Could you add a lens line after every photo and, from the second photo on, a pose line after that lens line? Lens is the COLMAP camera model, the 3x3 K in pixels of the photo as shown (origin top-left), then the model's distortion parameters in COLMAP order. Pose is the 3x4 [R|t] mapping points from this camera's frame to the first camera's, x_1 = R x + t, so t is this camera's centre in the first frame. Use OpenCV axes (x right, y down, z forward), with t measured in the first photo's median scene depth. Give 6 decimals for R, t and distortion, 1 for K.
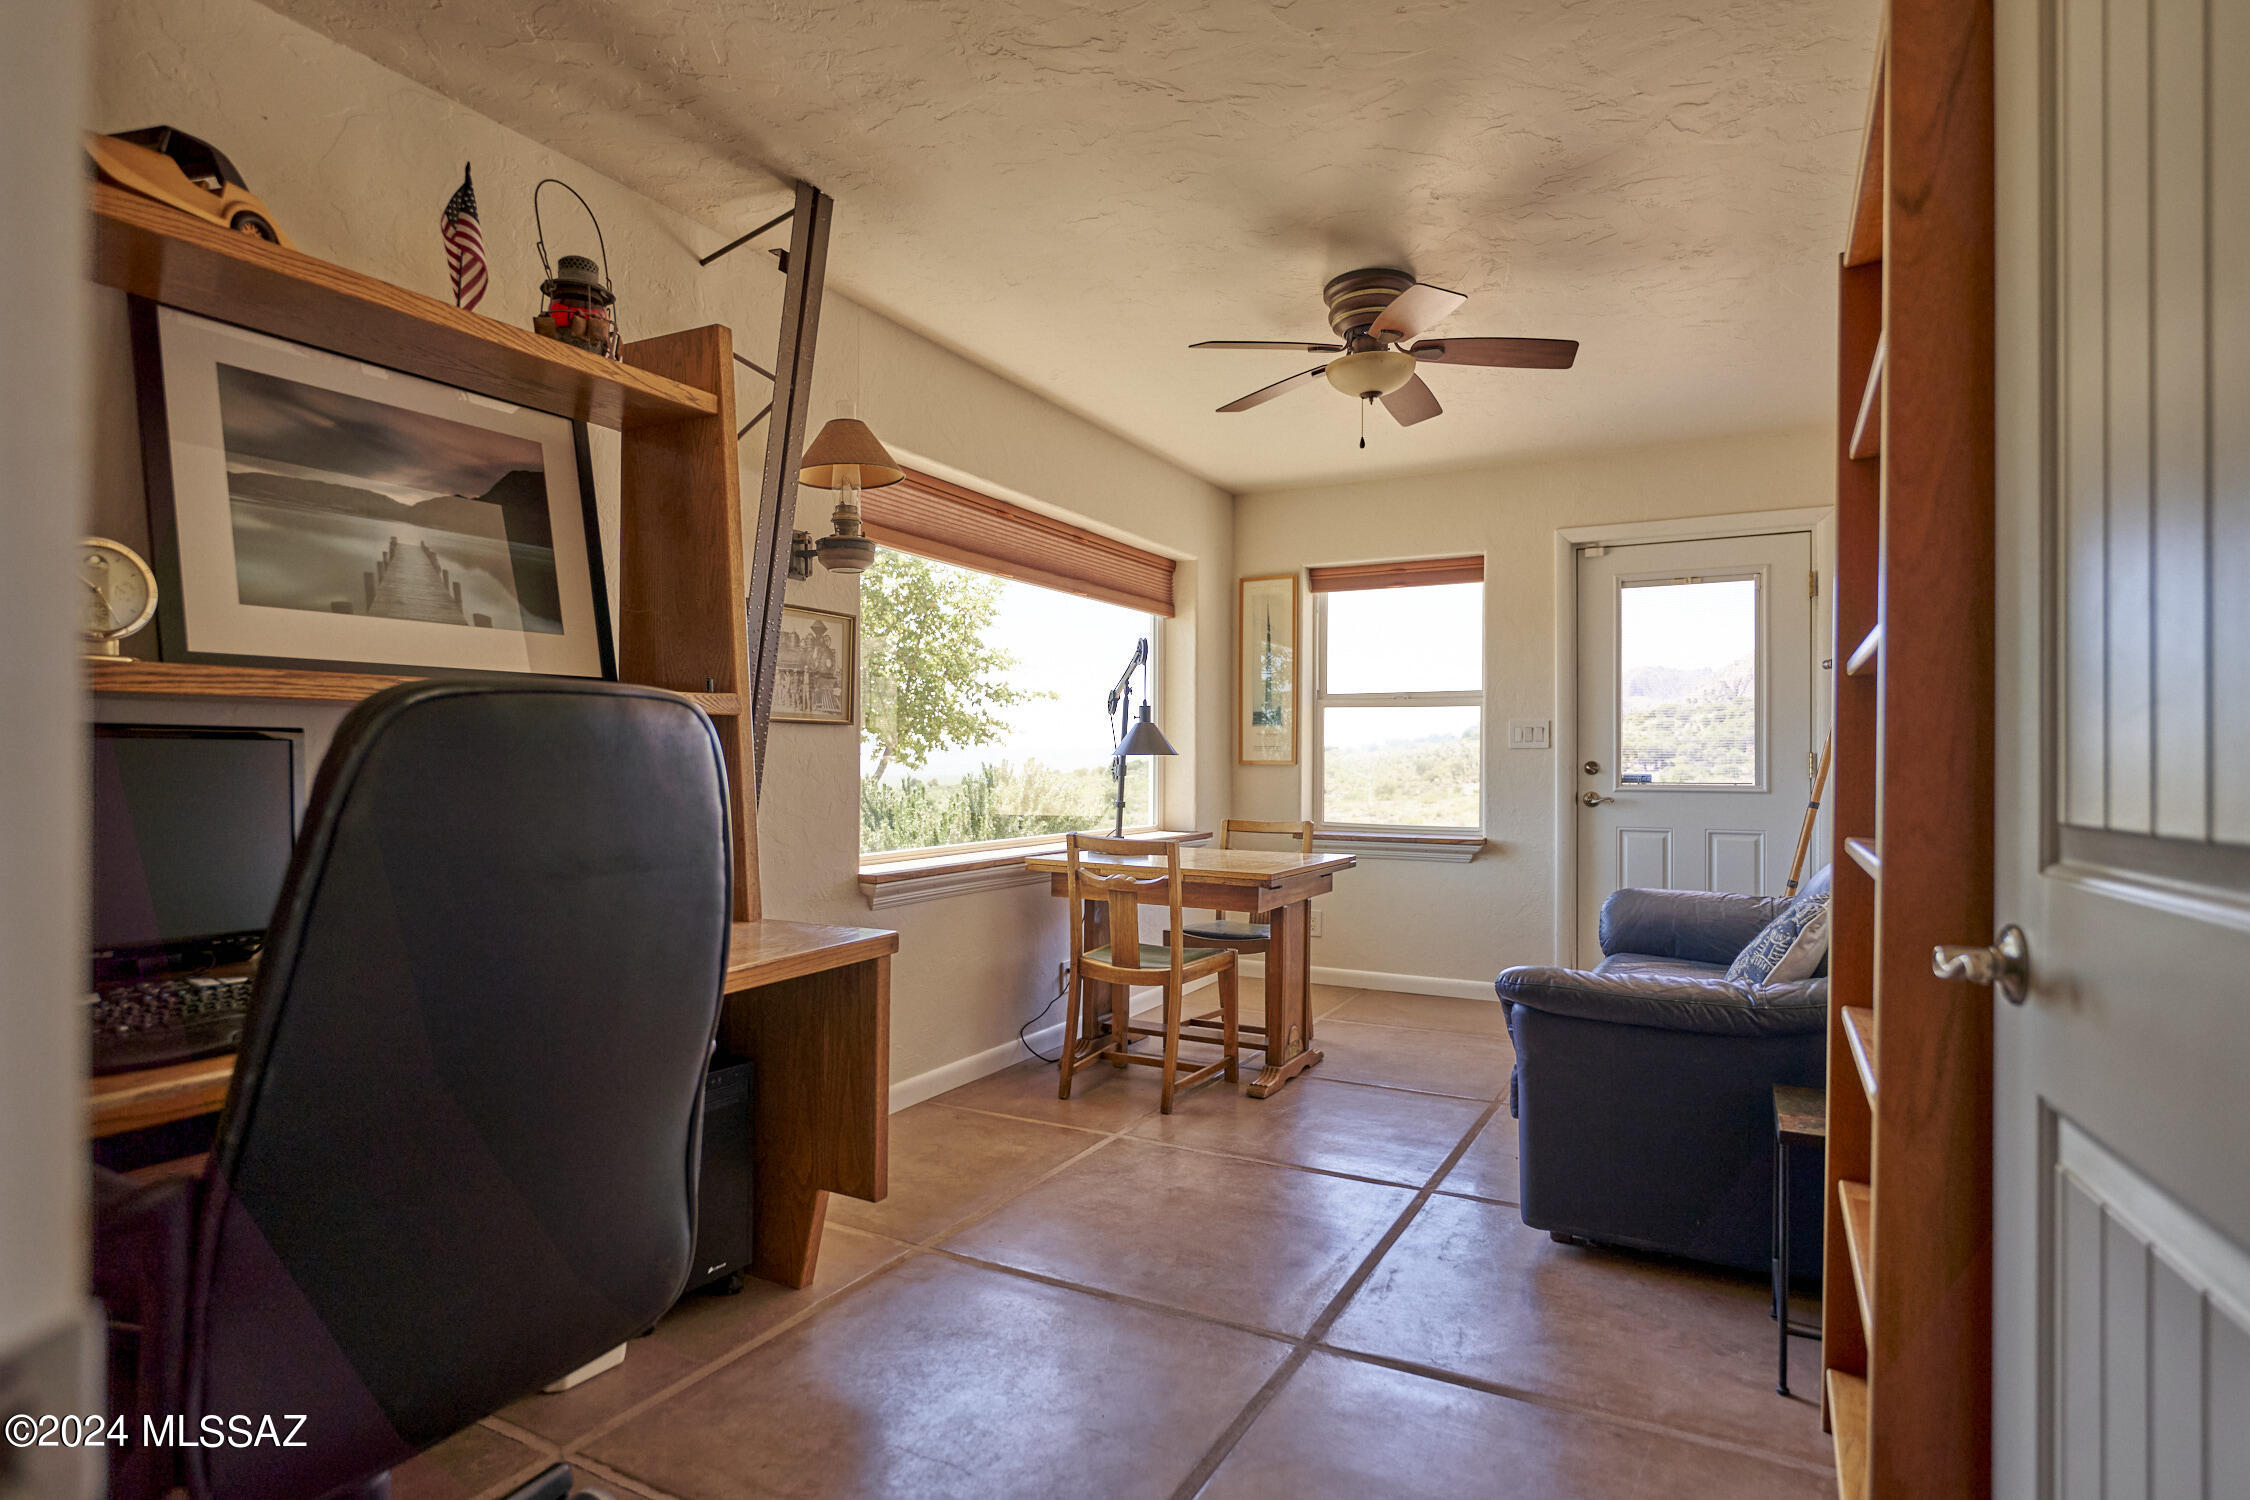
lens RADIAL K [[1181.6, 0, 1125.8], [0, 1181.6, 754.1], [0, 0, 1]] dist [0.000640, 0.000042]
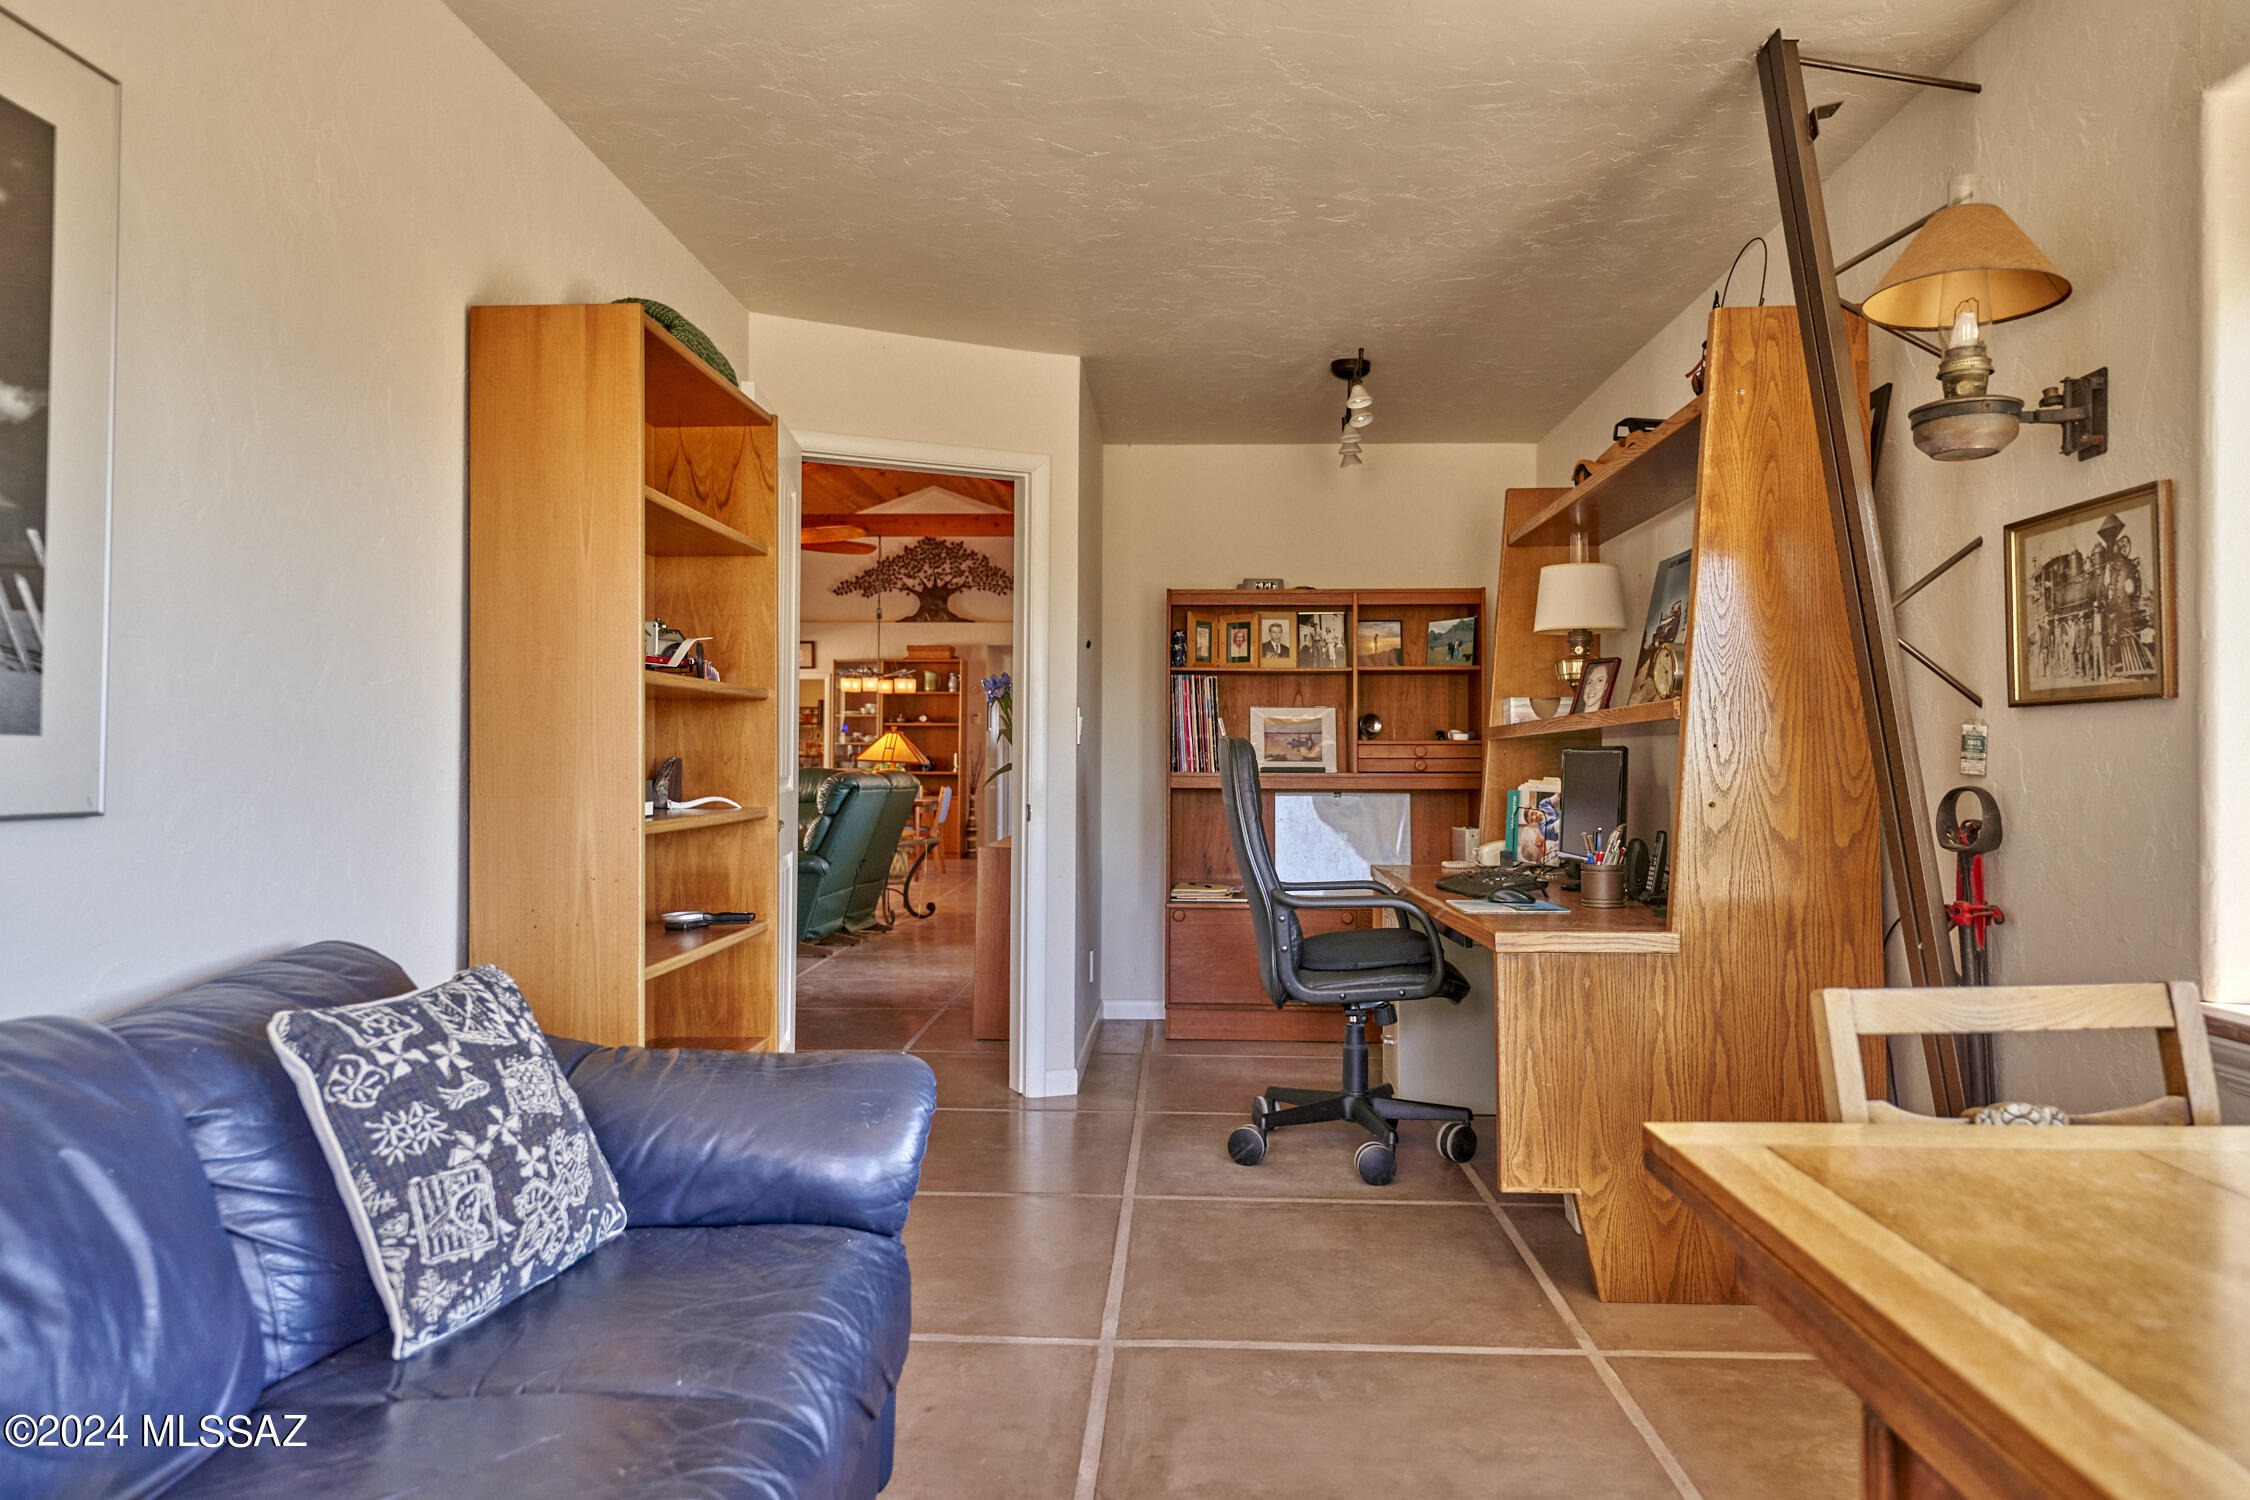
lens RADIAL K [[1544.1, 0, 1125.5], [0, 1544.1, 747.8], [0, 0, 1]] dist [0.000174, 0.000001]
pose [[-0.898142, -0.008931, -0.439614, 0.485973], [-0.001741, 0.999858, -0.016758, 0.009733], [0.439701, -0.014285, -0.898030, 1.470864]]
